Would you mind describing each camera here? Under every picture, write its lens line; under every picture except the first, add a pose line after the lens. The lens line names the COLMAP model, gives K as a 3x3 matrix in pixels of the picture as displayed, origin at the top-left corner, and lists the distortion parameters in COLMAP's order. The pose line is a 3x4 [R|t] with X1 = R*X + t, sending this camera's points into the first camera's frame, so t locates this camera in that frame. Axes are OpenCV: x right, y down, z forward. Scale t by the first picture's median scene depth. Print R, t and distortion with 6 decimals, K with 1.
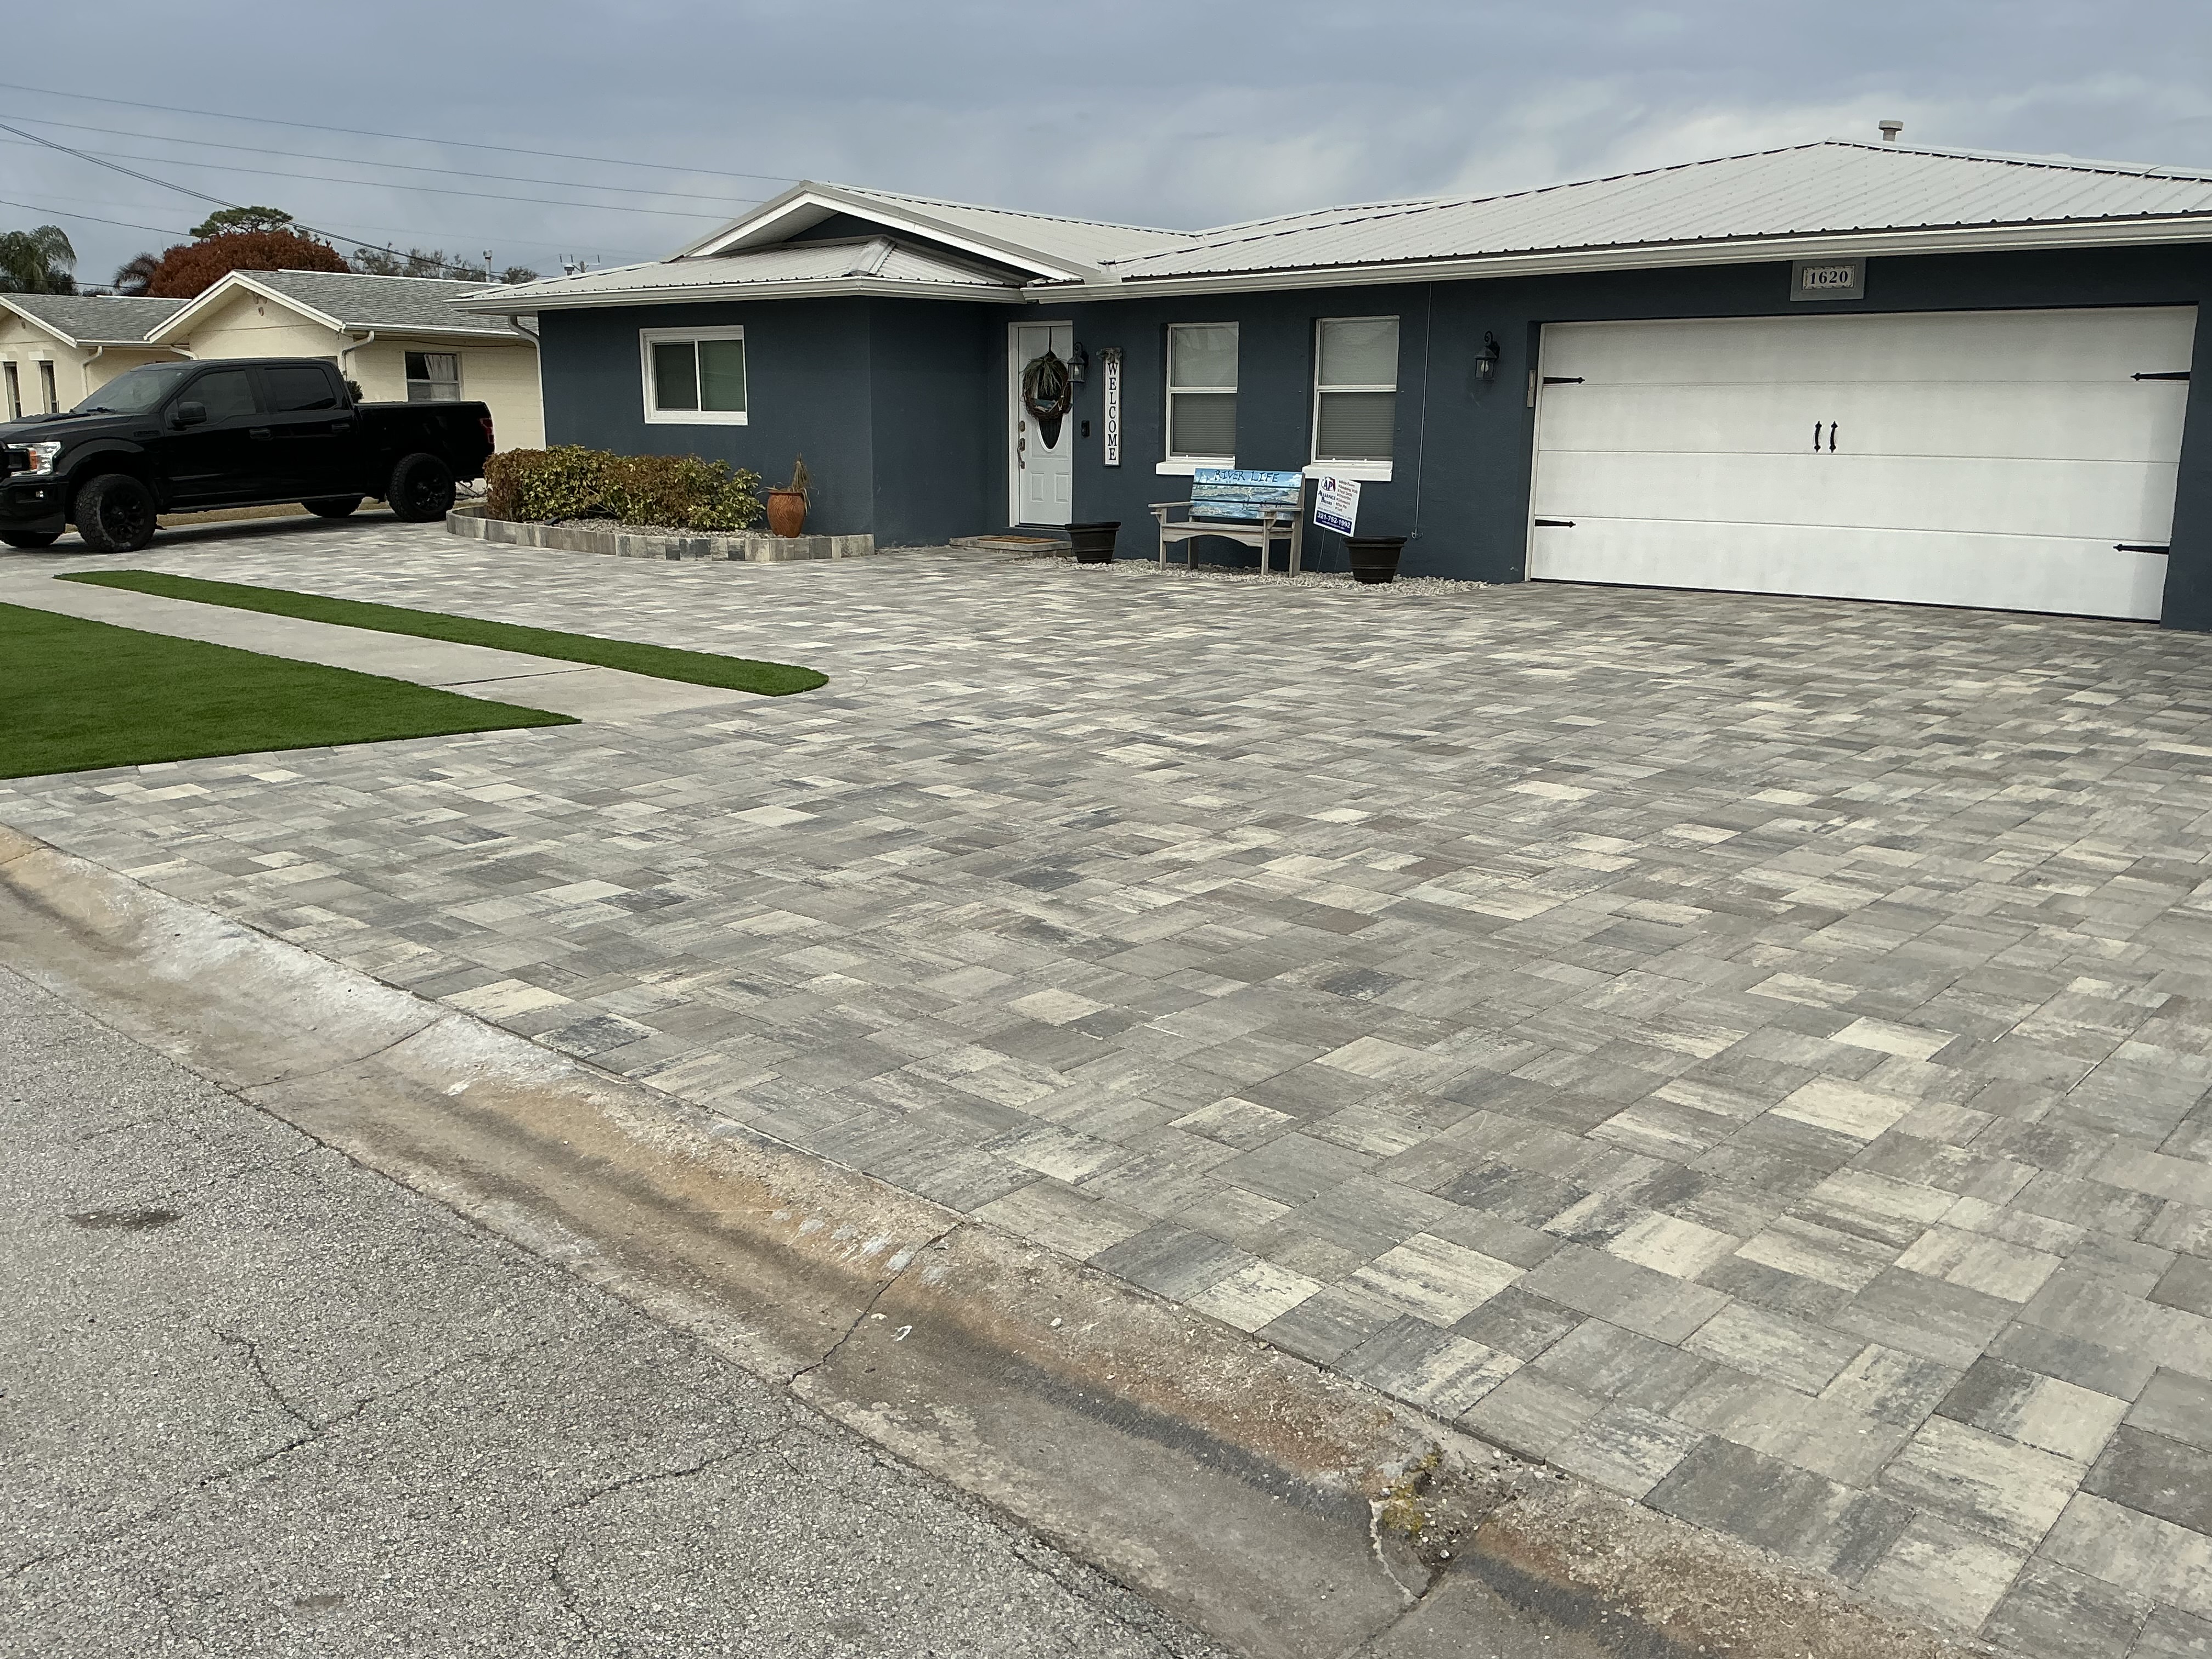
lens RADIAL K [[1829.4, 0, 1108.3], [0, 1829.4, 822.1], [0, 0, 1]] dist [0.117612, -0.241259]
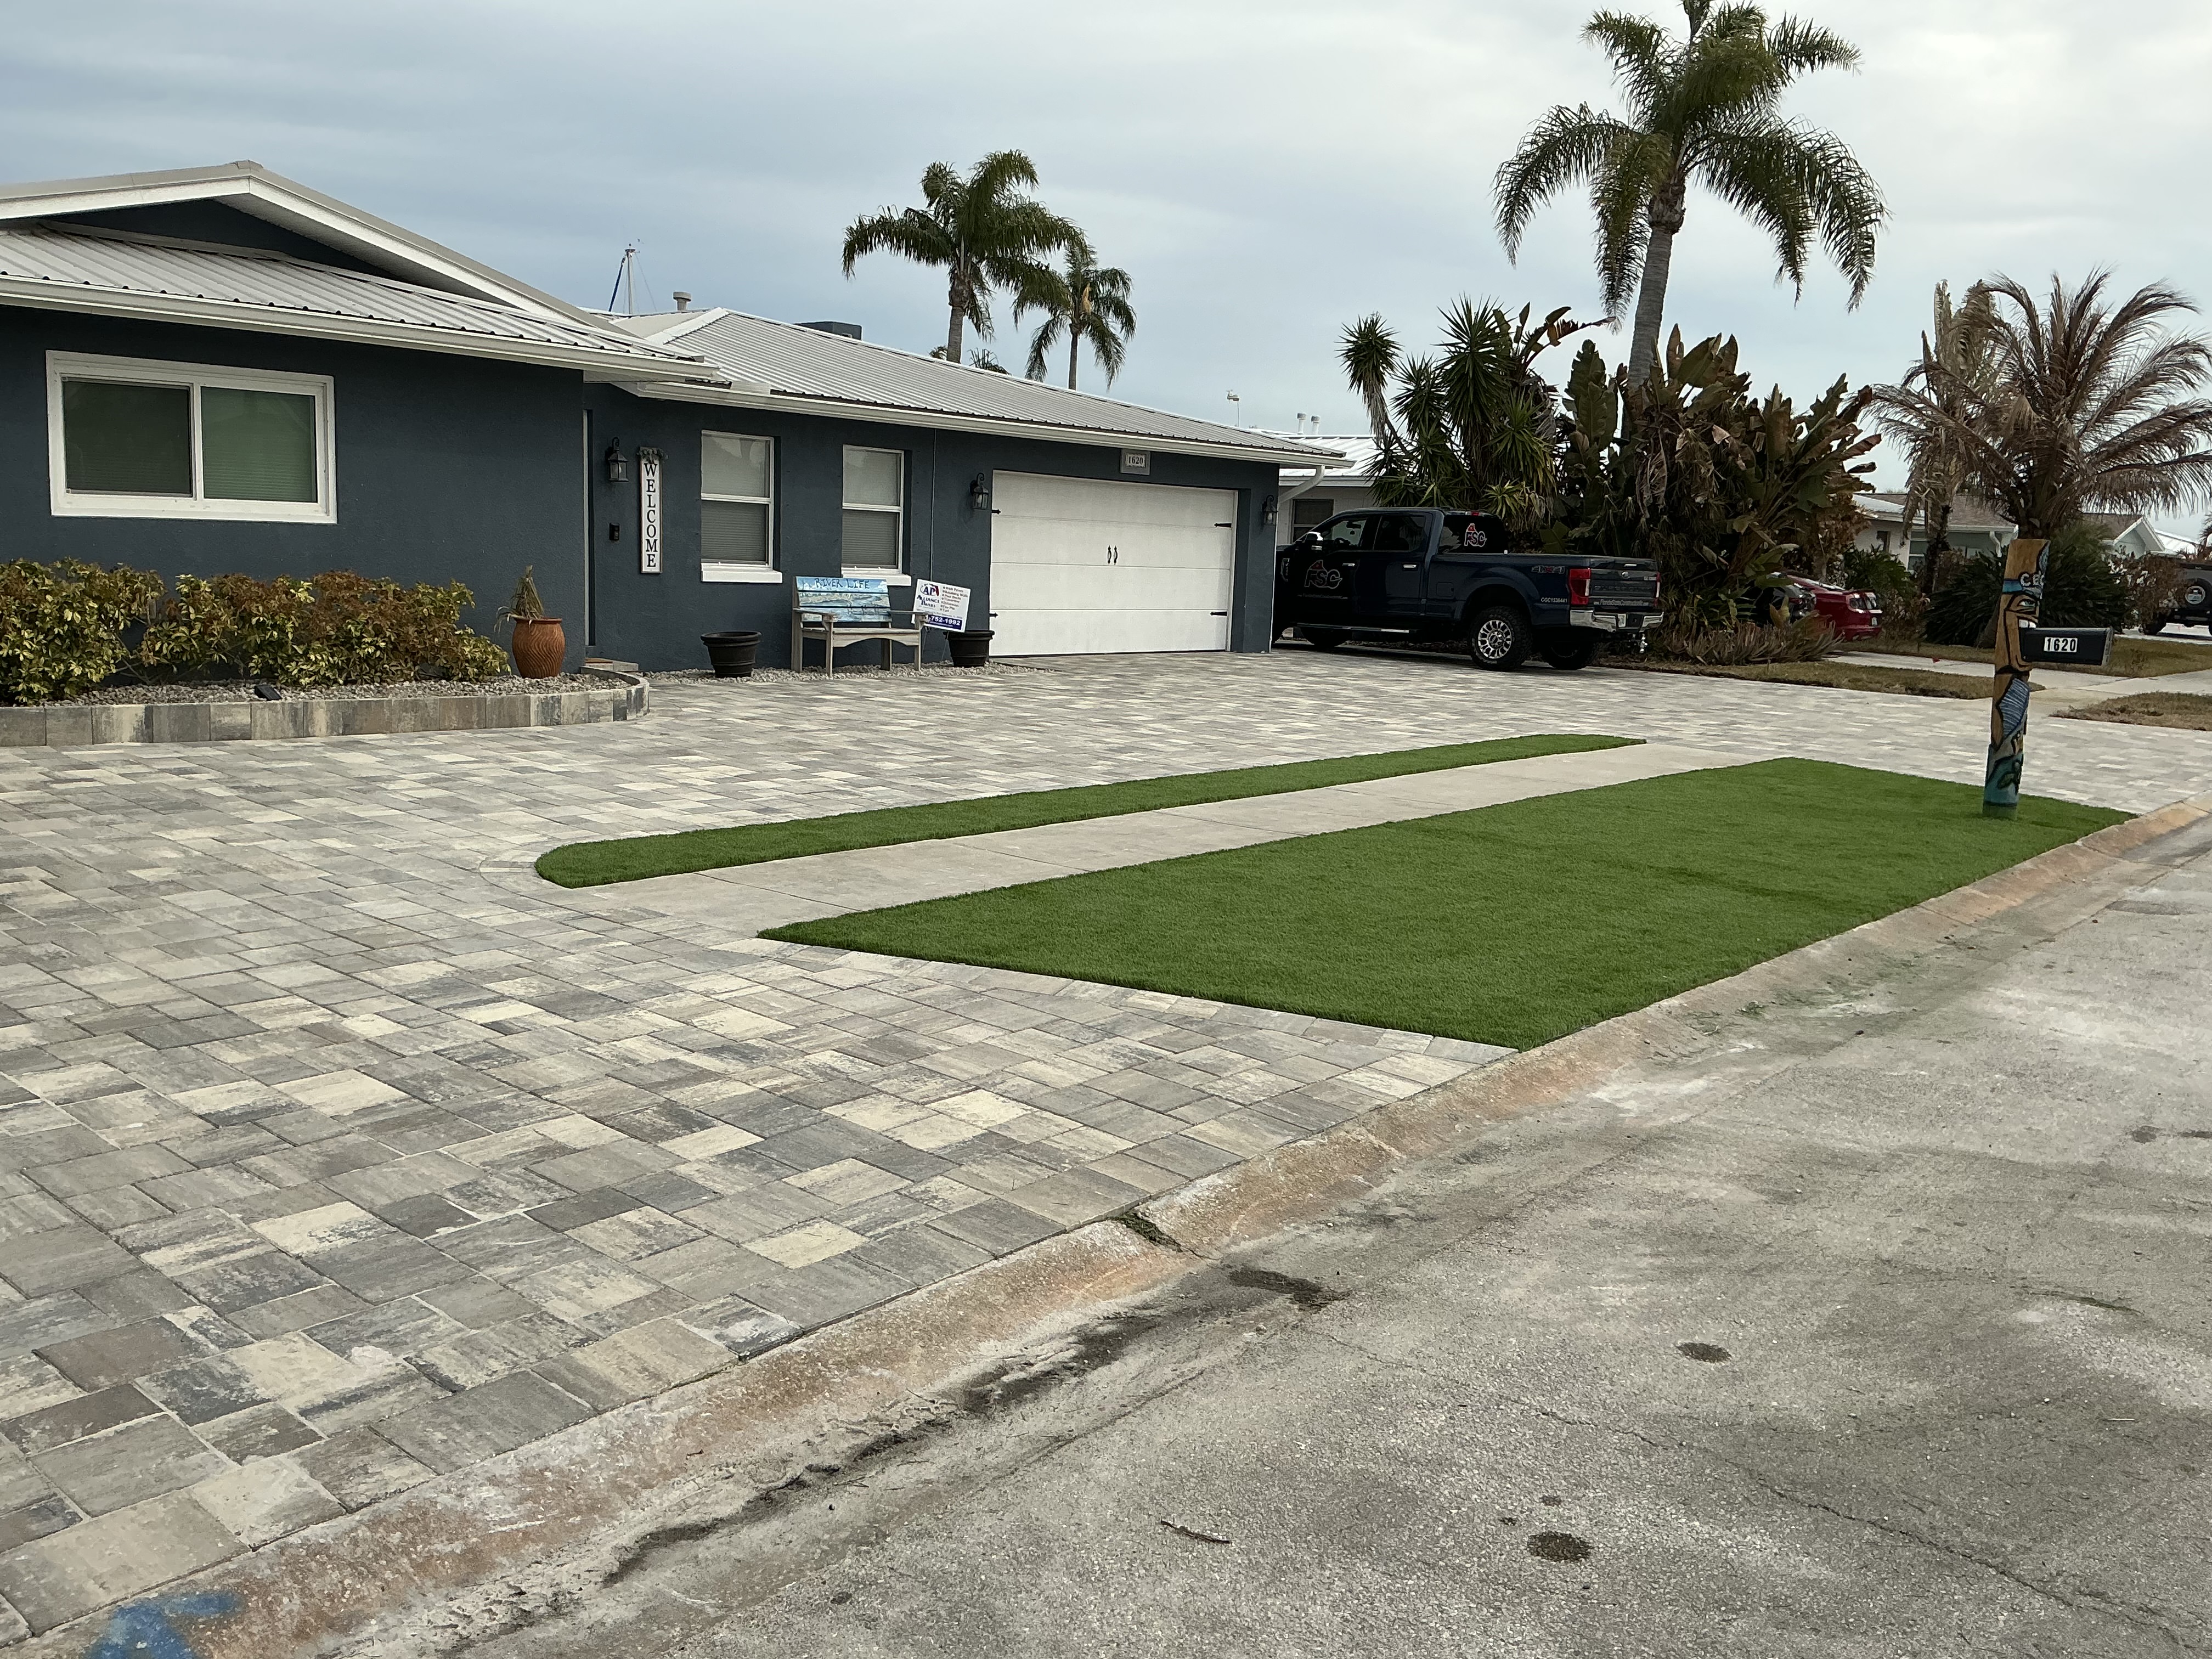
lens RADIAL K [[1829.4, 0, 1108.9], [0, 1829.4, 828.5], [0, 0, 1]] dist [0.117612, -0.241259]
pose [[-0.022241, -0.164647, 0.986102, -1.656804], [0.166688, 0.971929, 0.166040, -0.323274], [-0.985759, 0.168065, 0.005828, 1.380813]]
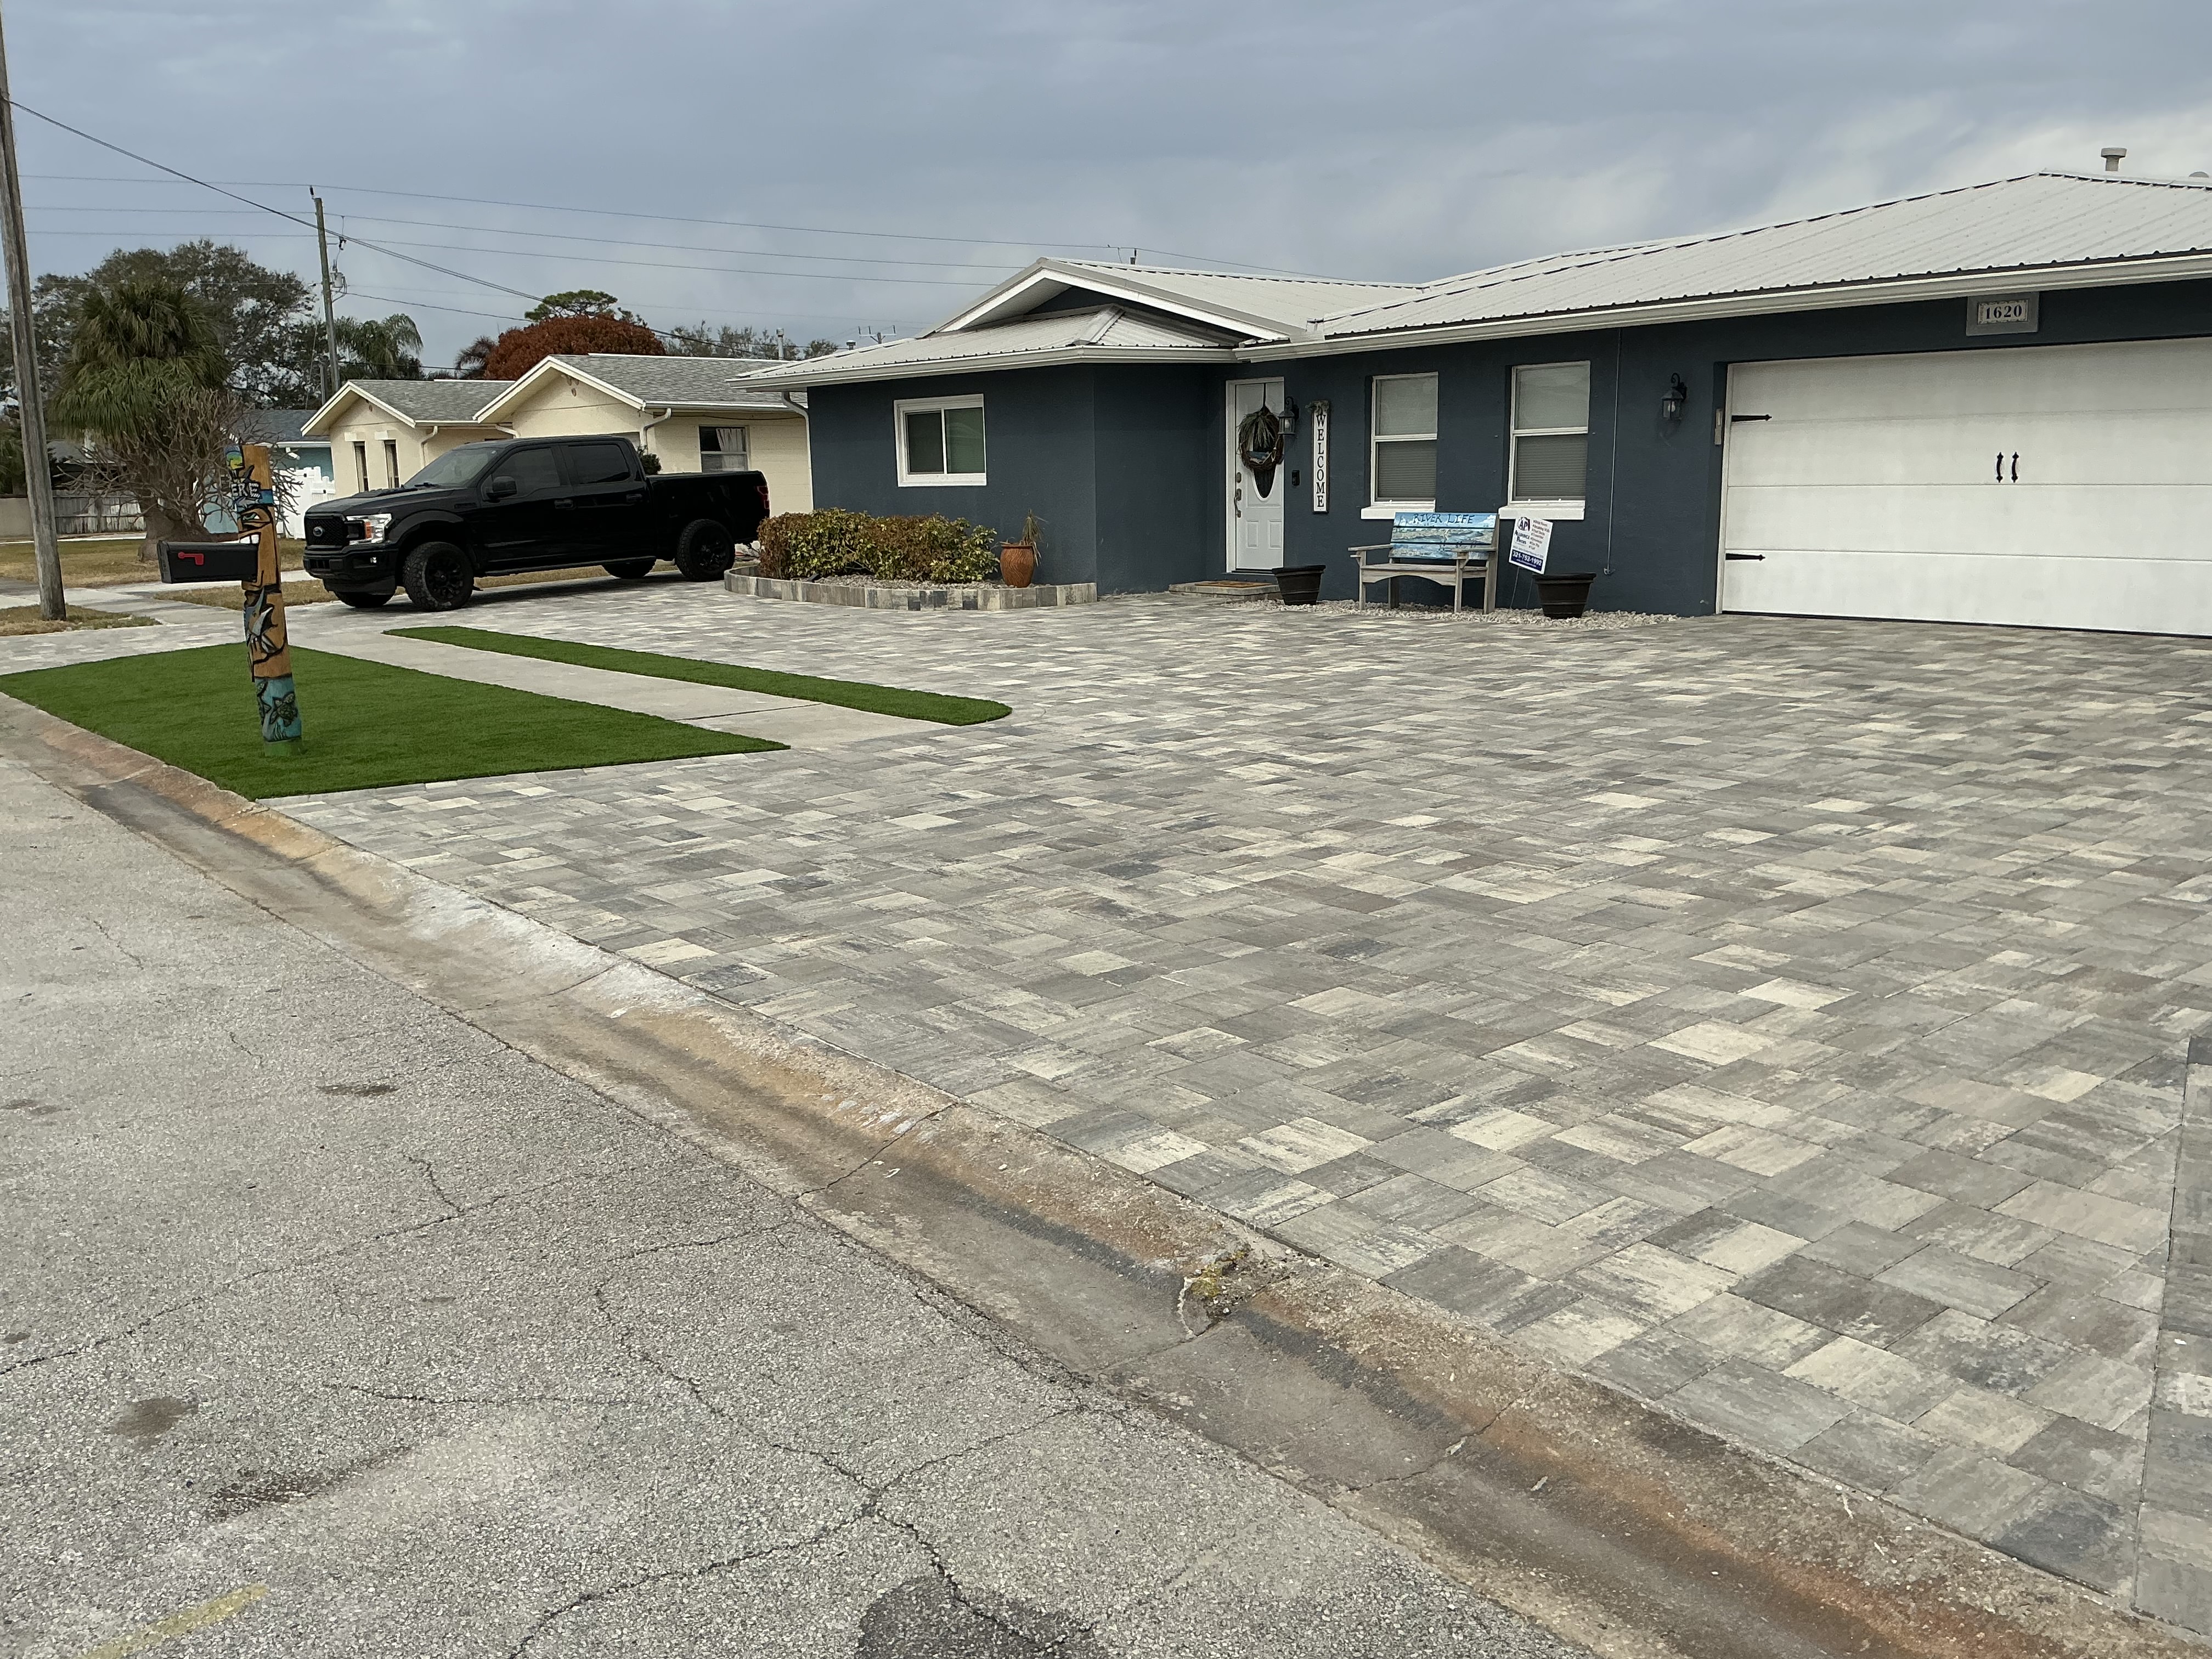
lens RADIAL K [[1829.4, 0, 1112.7], [0, 1829.4, 825.5], [0, 0, 1]] dist [0.117612, -0.241259]
pose [[0.988354, 0.000624, -0.152170, 0.078236], [-0.004234, 0.999717, -0.023397, 0.017853], [0.152112, 0.023769, 0.988077, -0.092674]]
